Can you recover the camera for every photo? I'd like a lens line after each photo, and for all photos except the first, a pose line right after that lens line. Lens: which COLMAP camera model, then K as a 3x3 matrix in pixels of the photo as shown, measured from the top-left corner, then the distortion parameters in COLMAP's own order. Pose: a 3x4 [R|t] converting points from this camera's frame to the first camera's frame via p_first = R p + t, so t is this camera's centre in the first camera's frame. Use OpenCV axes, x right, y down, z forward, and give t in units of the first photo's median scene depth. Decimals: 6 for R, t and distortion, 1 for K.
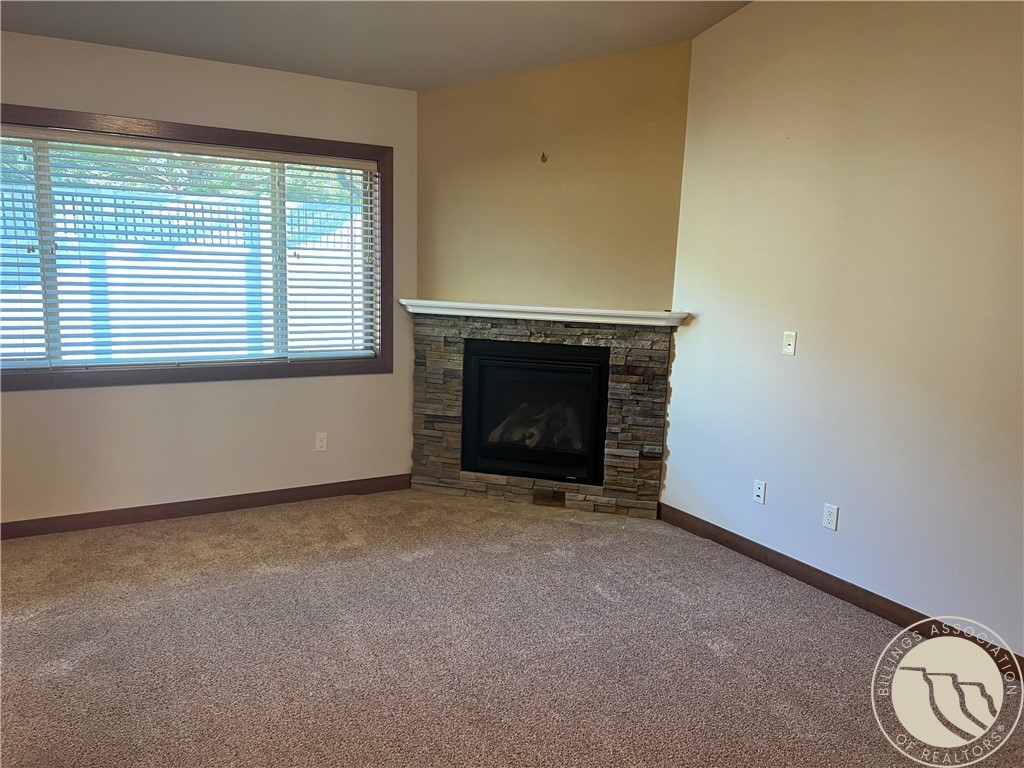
lens RADIAL K [[767.6, 0, 515.5], [0, 767.6, 391.1], [0, 0, 1]] dist [0.071181, -0.091656]
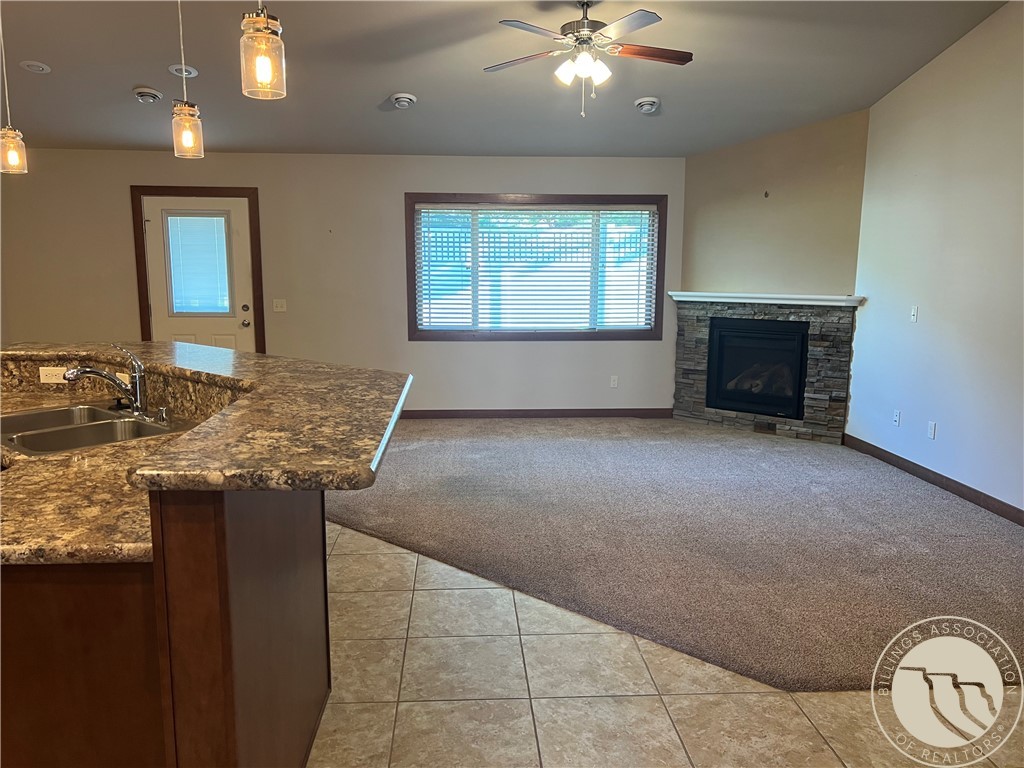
lens RADIAL K [[767.6, 0, 506.6], [0, 767.6, 380.7], [0, 0, 1]] dist [0.071181, -0.091656]
pose [[0.891550, 0.035389, -0.451538, 0.267103], [-0.049536, 0.998581, -0.019542, 0.105081], [0.450206, 0.039790, 0.892038, -0.519747]]
